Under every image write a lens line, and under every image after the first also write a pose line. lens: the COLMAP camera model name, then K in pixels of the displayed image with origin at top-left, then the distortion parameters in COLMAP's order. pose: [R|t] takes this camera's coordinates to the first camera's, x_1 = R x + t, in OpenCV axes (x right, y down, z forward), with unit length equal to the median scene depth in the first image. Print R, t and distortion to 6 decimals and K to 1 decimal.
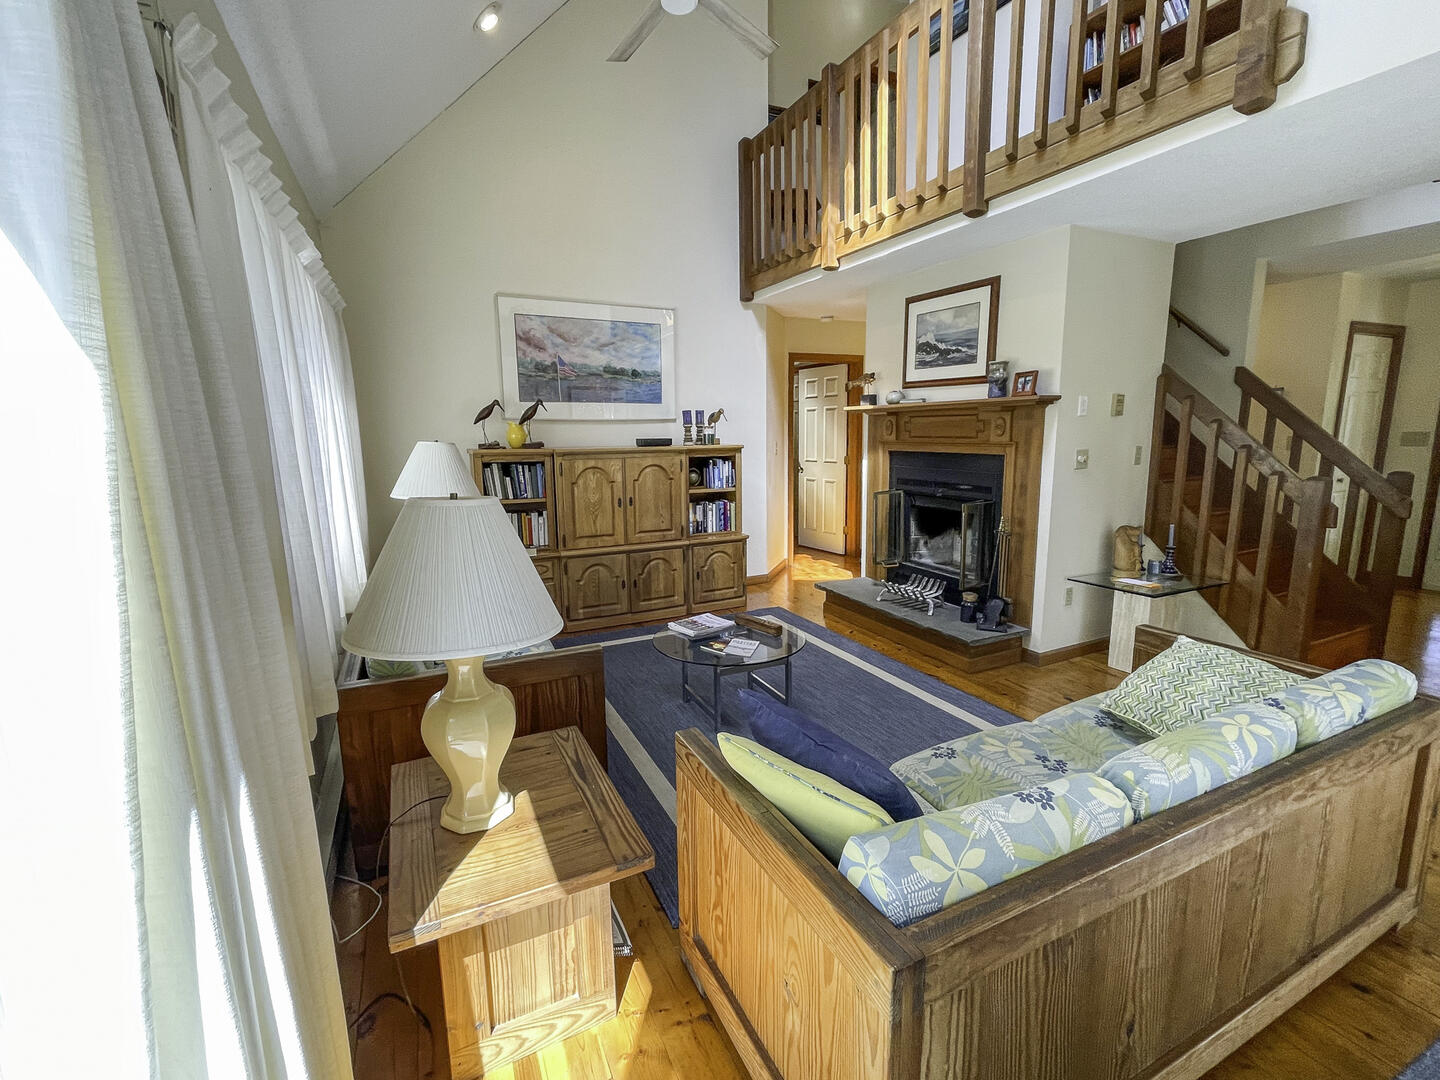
lens RADIAL K [[621.7, 0, 721.4], [0, 621.7, 539.3], [0, 0, 1]] dist [-0.003847, -0.001426]
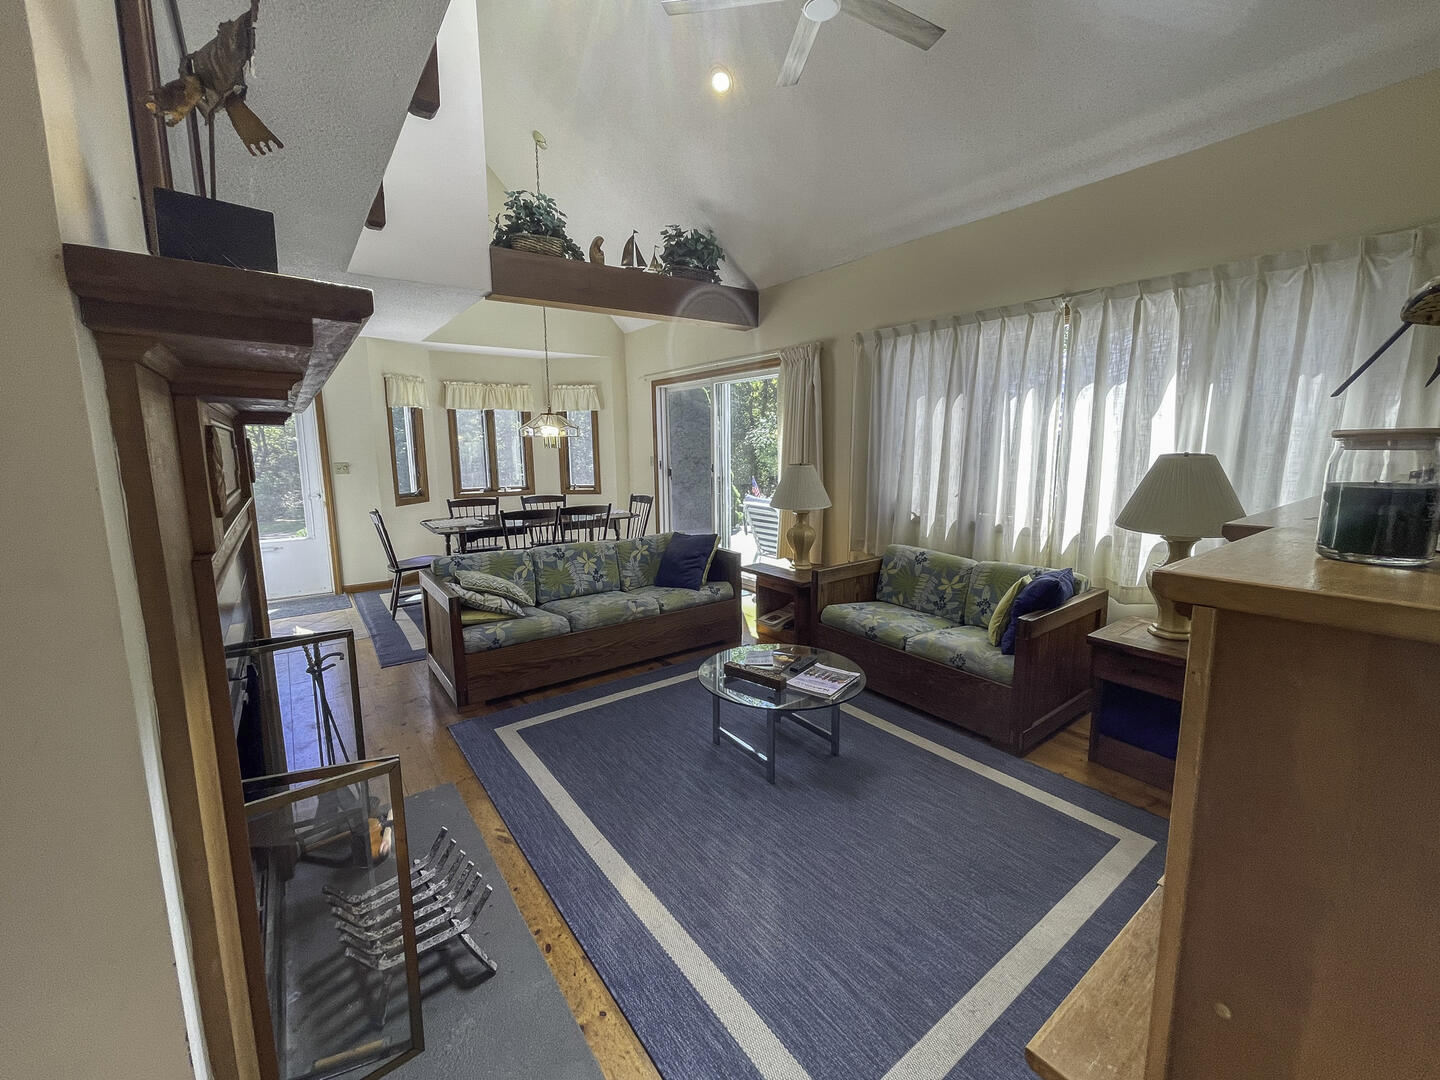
lens RADIAL K [[602.2, 0, 720.8], [0, 602.2, 536.4], [0, 0, 1]] dist [-0.005273, 0.001680]
pose [[-0.983242, 0.054012, -0.174121, 0.170405], [-0.005095, 0.946589, 0.322402, -0.222762], [0.182235, 0.317886, -0.930451, 1.225213]]
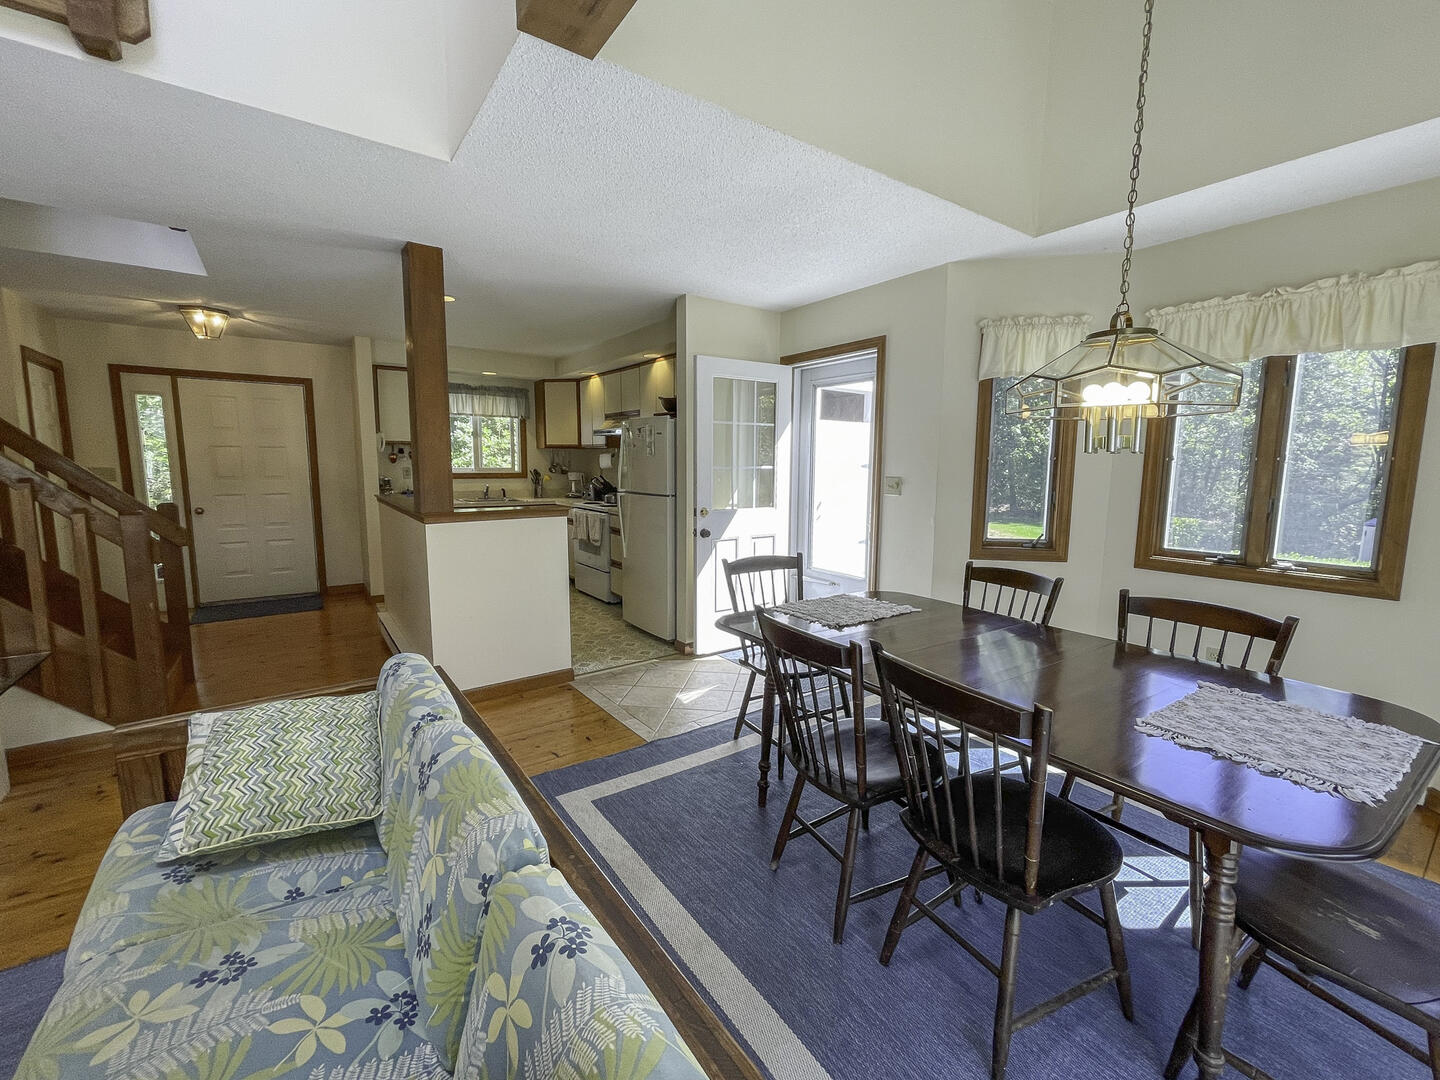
lens RADIAL K [[602.2, 0, 715.2], [0, 602.2, 536.0], [0, 0, 1]] dist [-0.005273, 0.001680]
pose [[-0.170725, -0.102764, 0.979945, -0.042306], [0.169580, 0.976642, 0.131962, -0.026530], [-0.970616, 0.188708, -0.149311, 0.217738]]
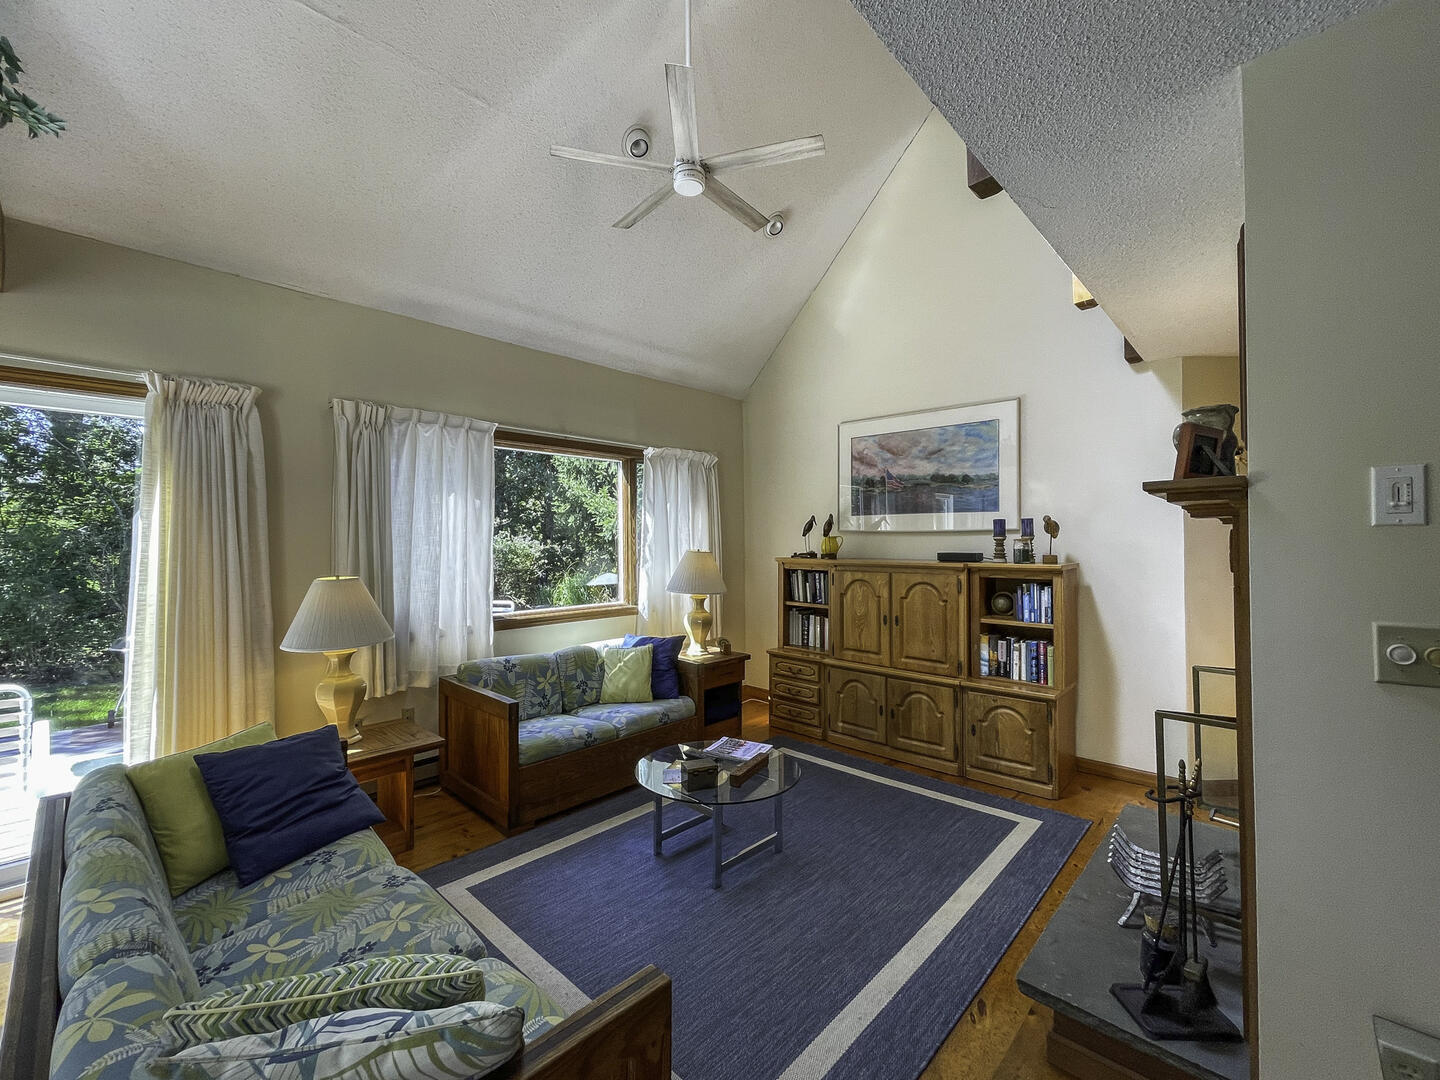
lens RADIAL K [[602.2, 0, 717.3], [0, 602.2, 535.3], [0, 0, 1]] dist [-0.005273, 0.001680]
pose [[0.359371, 0.003550, -0.933188, 0.593693], [-0.163869, 0.984694, -0.059361, -0.090698], [0.918694, 0.174253, 0.354453, 0.437235]]
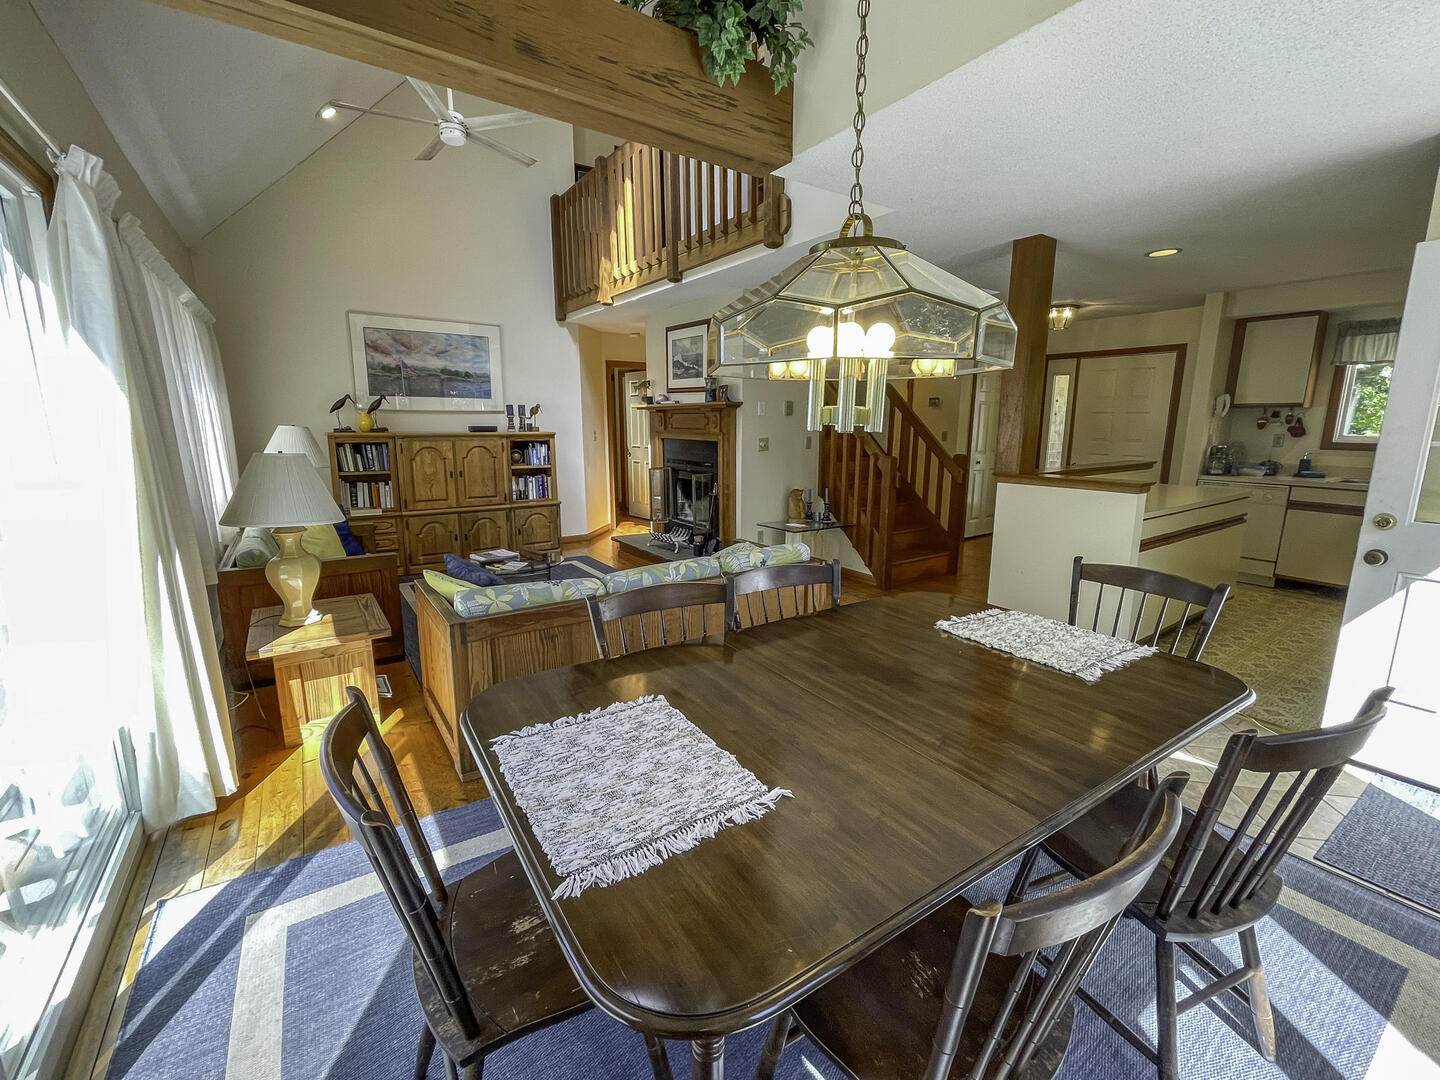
lens RADIAL K [[602.2, 0, 720.4], [0, 602.2, 539.9], [0, 0, 1]] dist [-0.005273, 0.001680]
pose [[0.988923, -0.011368, 0.147990, 0.211553], [0.008296, 0.999737, 0.021363, 0.056822], [-0.148194, -0.019899, 0.988758, -0.348521]]
